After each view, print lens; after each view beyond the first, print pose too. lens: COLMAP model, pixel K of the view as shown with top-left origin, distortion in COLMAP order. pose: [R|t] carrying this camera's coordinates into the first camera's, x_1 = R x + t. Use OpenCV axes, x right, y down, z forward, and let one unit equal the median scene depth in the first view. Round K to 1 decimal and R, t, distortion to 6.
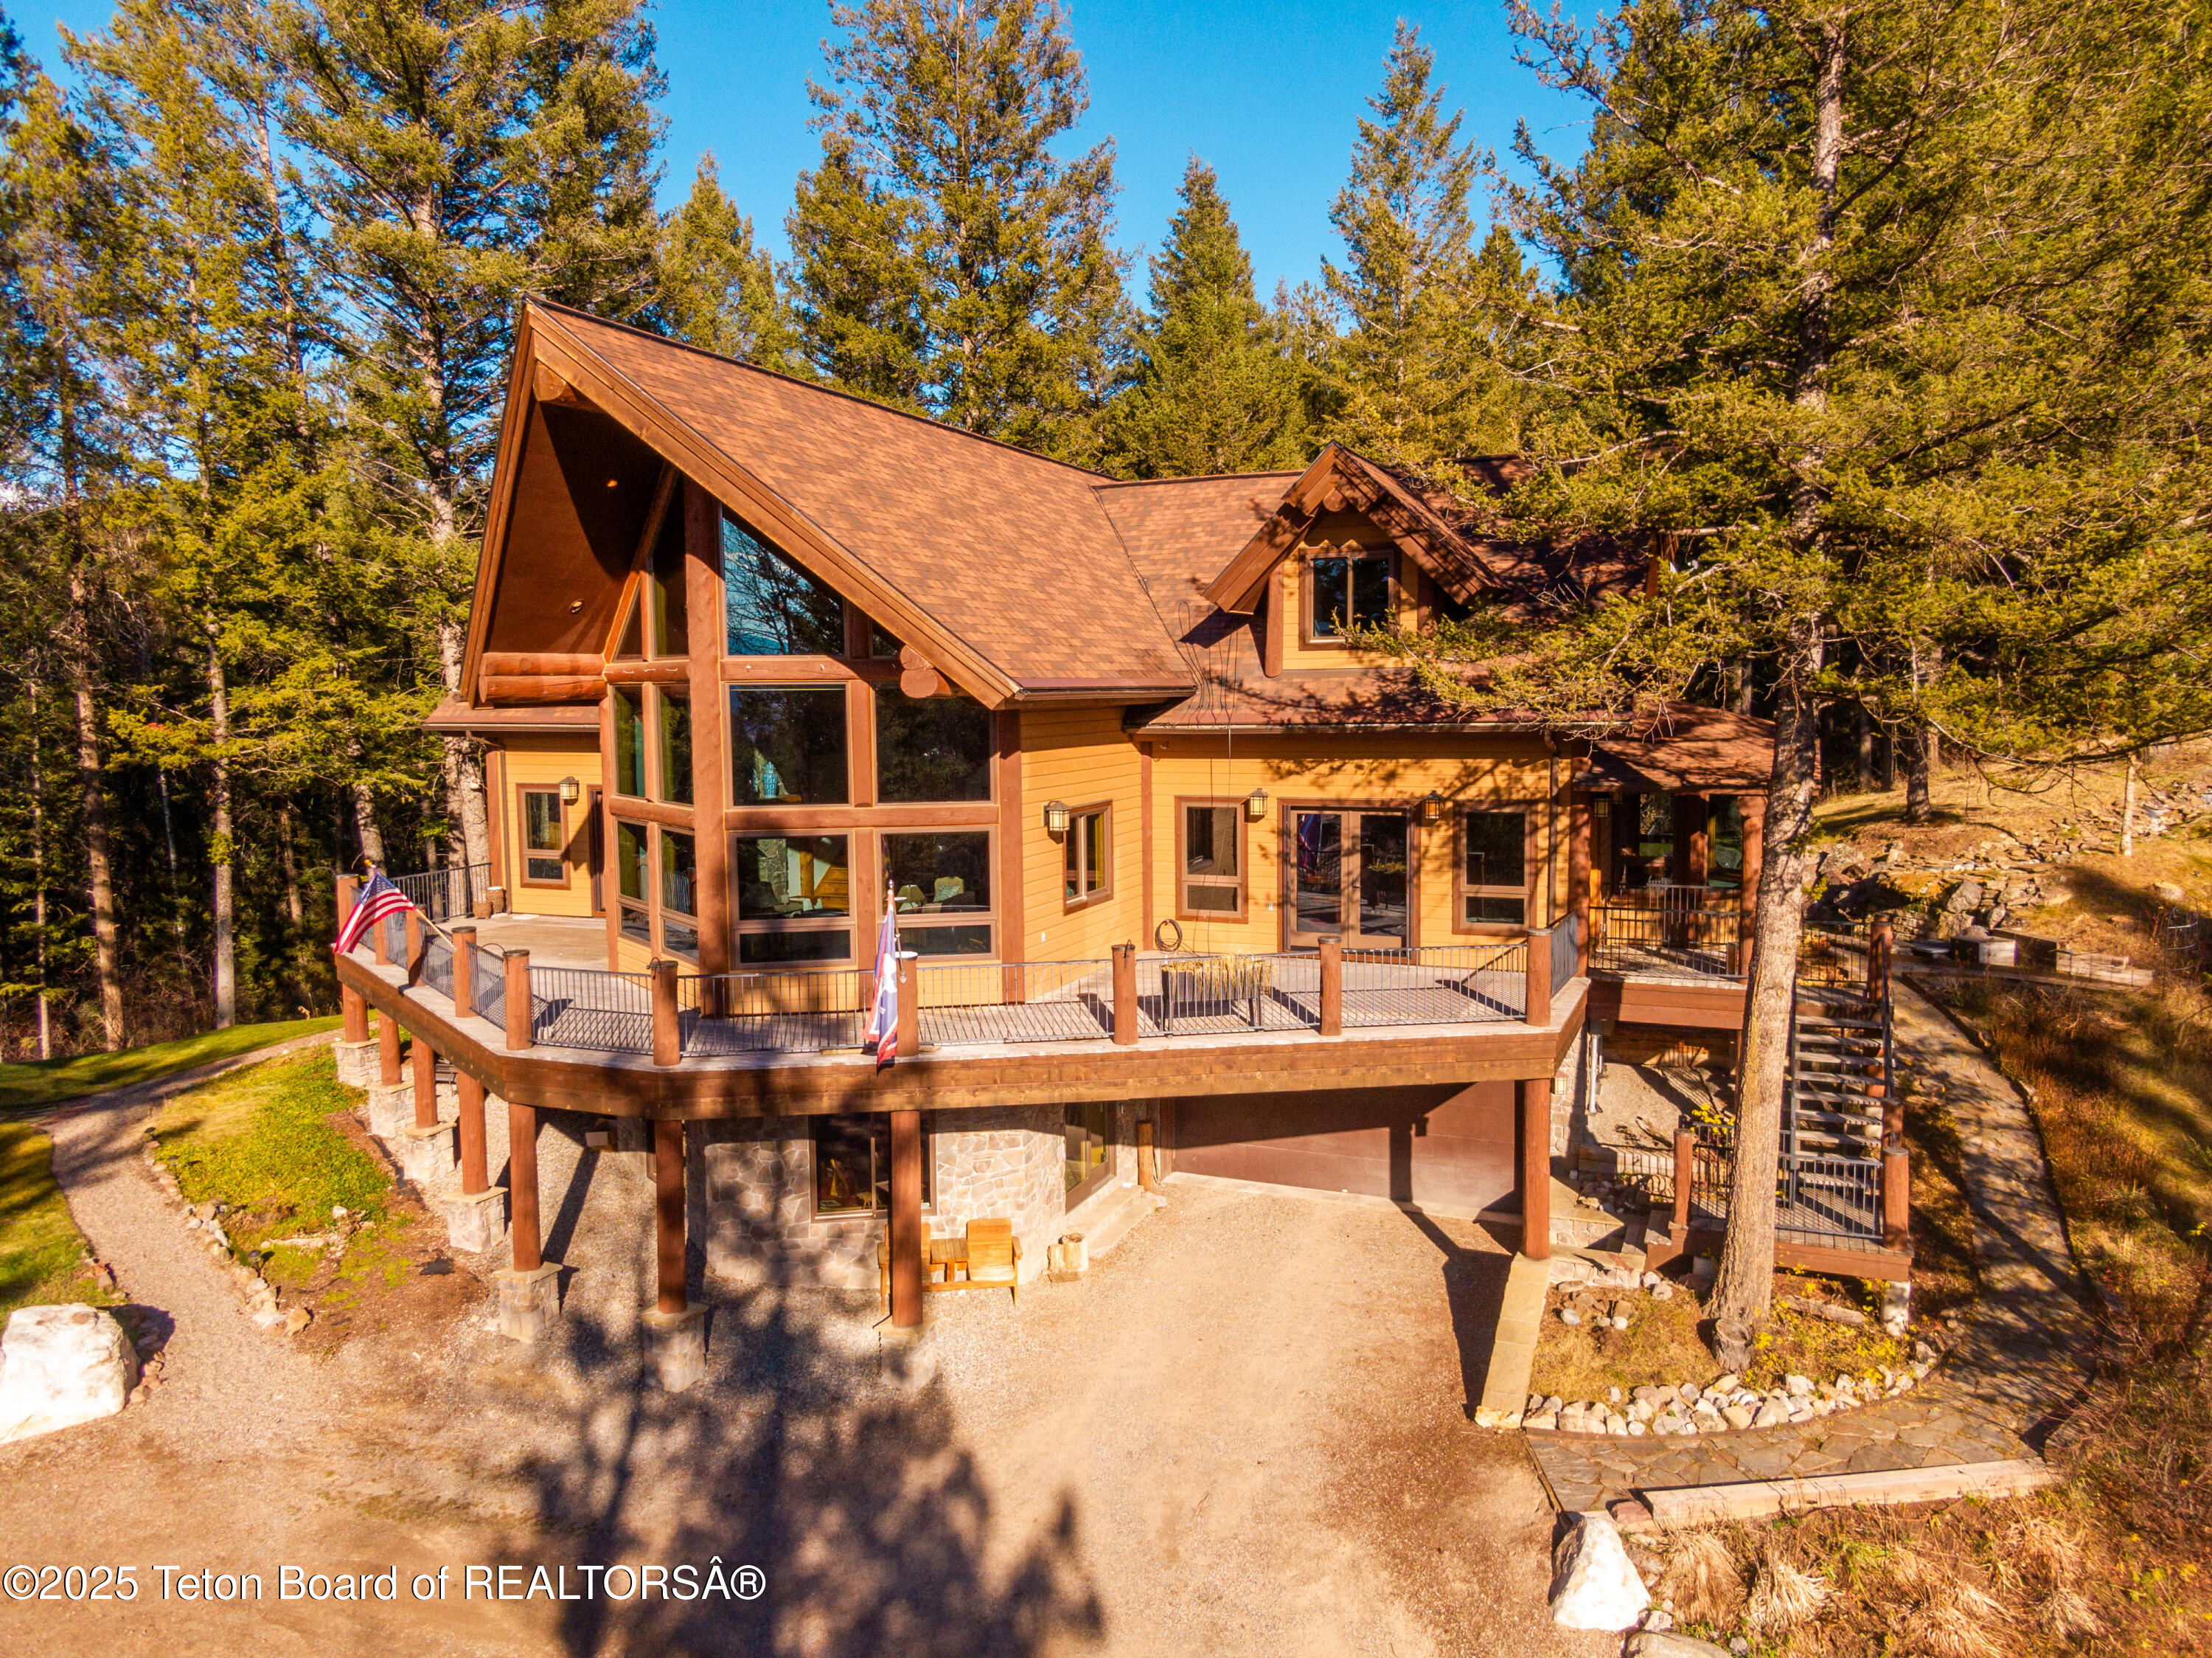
lens RADIAL K [[1529.6, 0, 1106.0], [0, 1529.6, 829.0], [0, 0, 1]] dist [-0.000615, 0.001082]
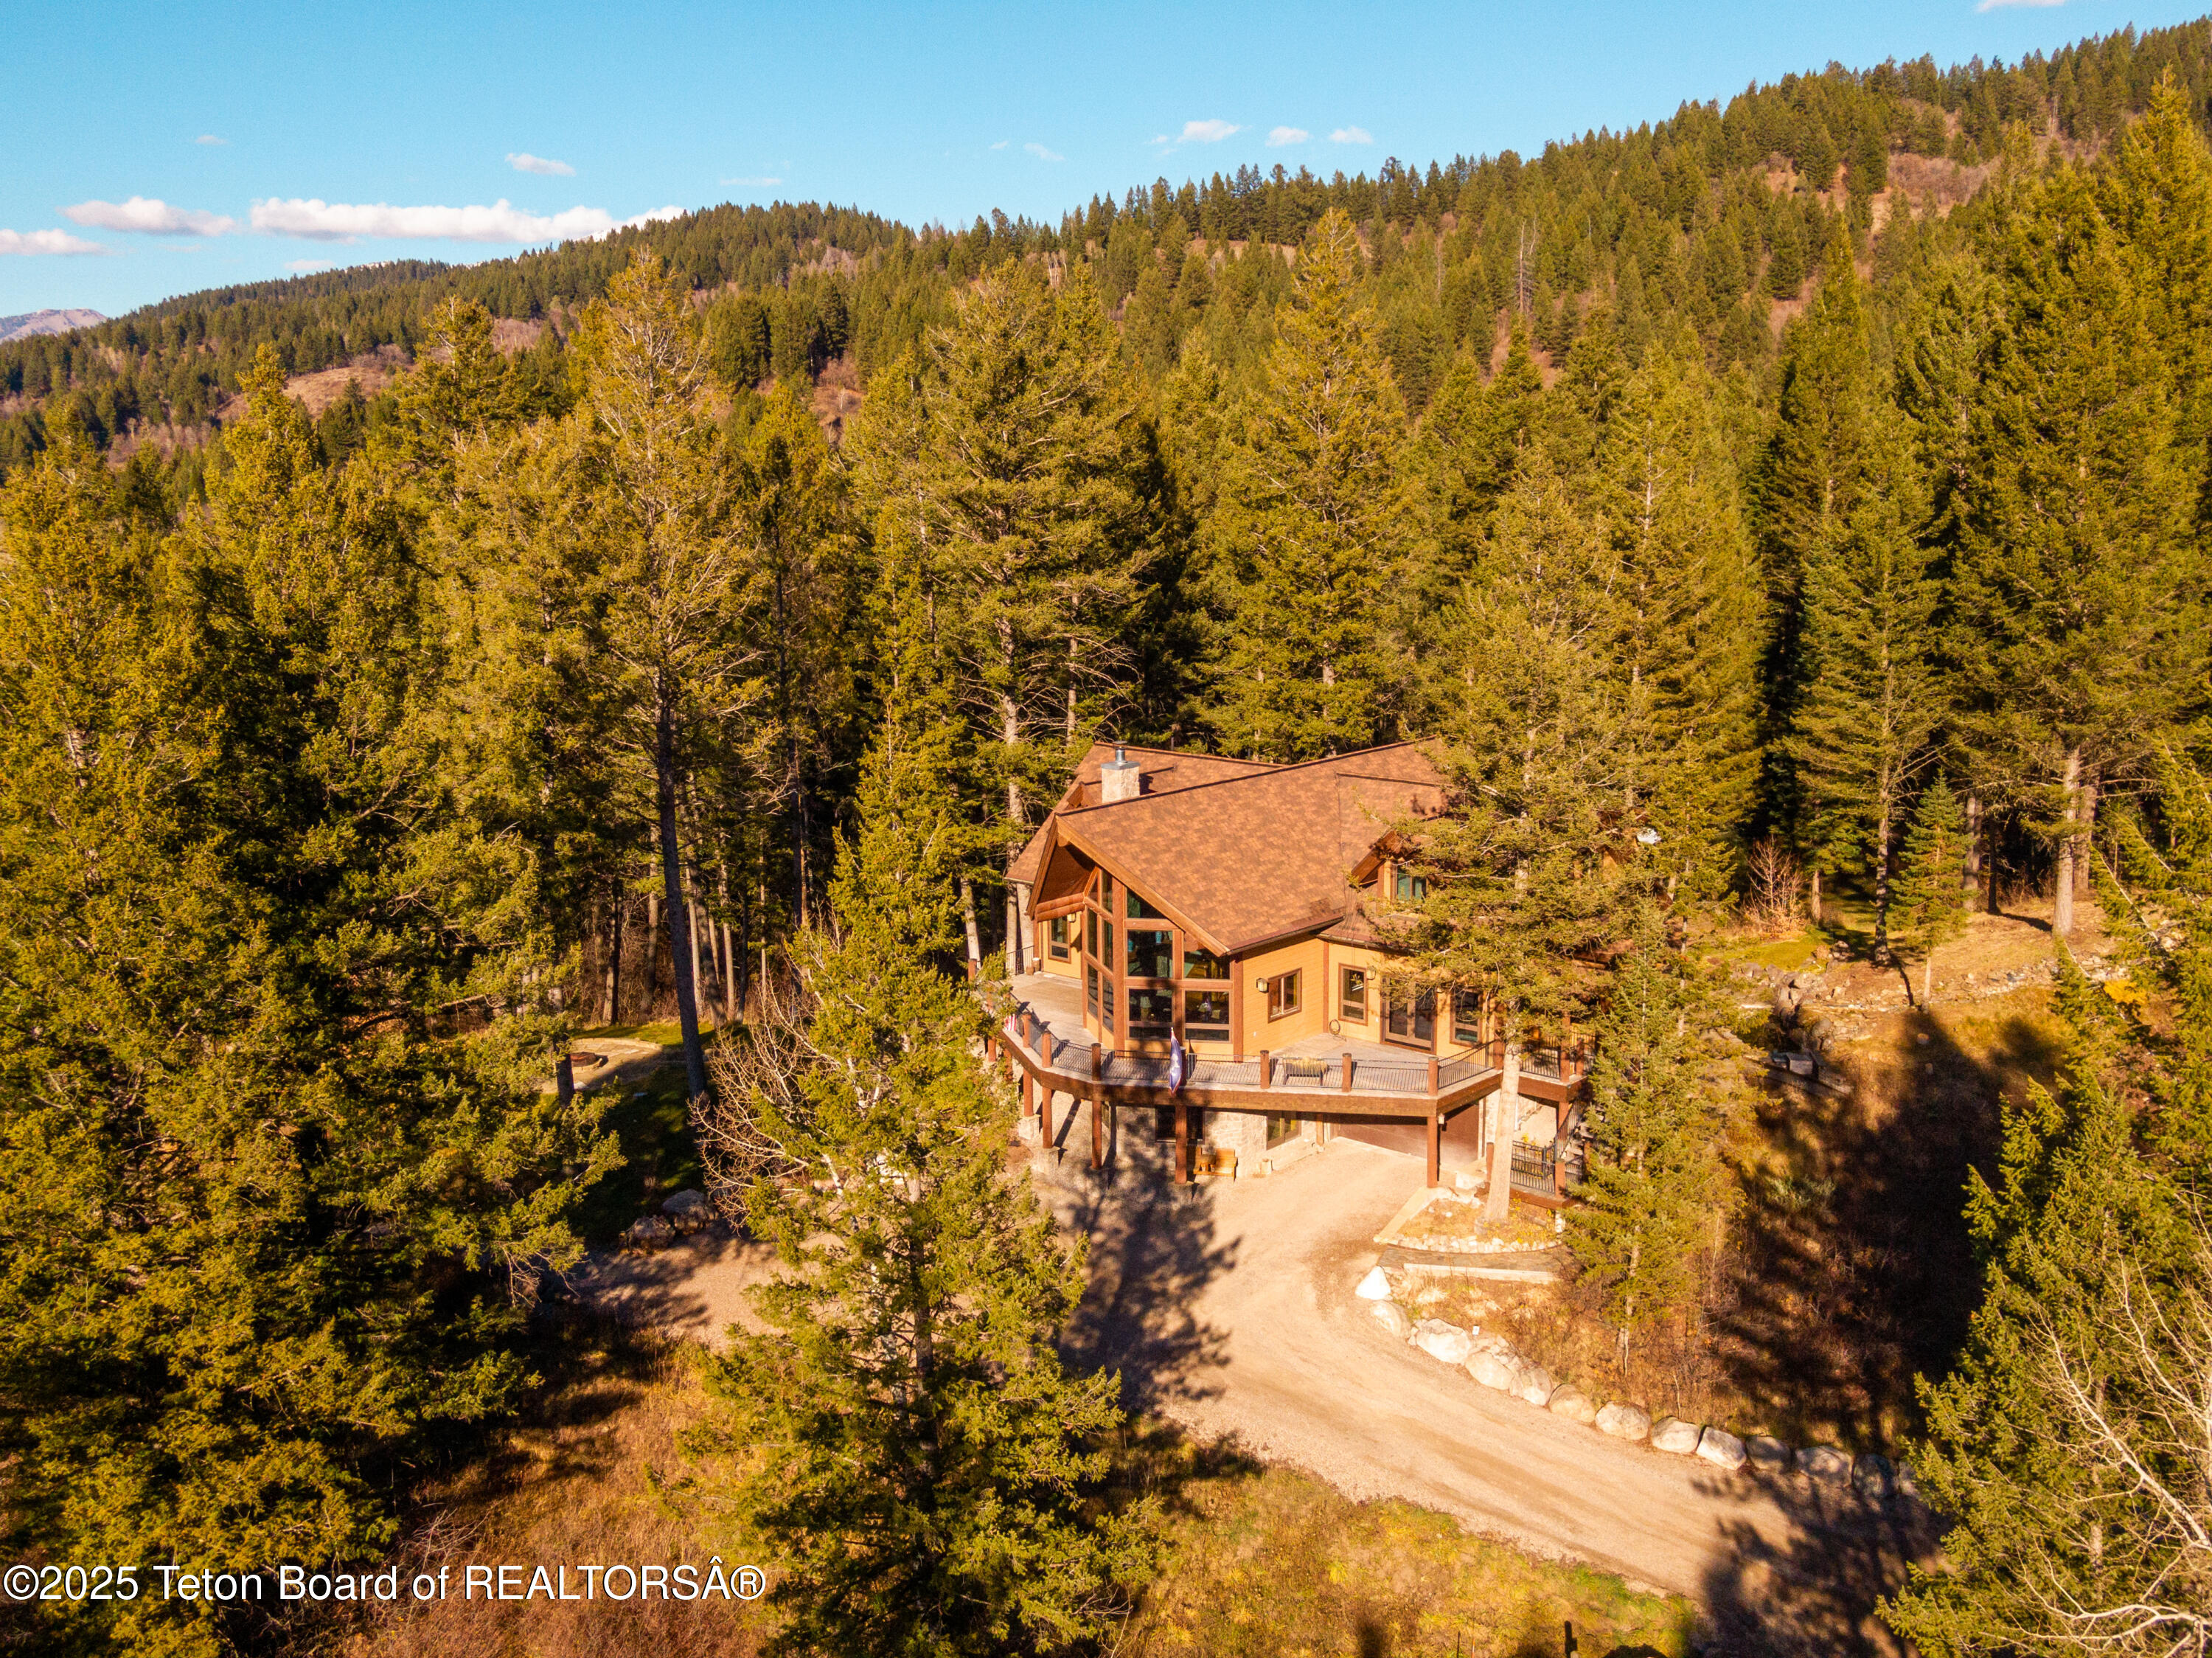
lens RADIAL K [[1904.9, 0, 1106.0], [0, 1904.9, 829.0], [0, 0, 1]] dist [0.001828, 0.001031]
pose [[0.945416, 0.049446, -0.322092, 0.617895], [-0.024985, 0.996510, 0.079642, -0.434309], [0.324906, -0.067247, 0.943353, -1.682495]]
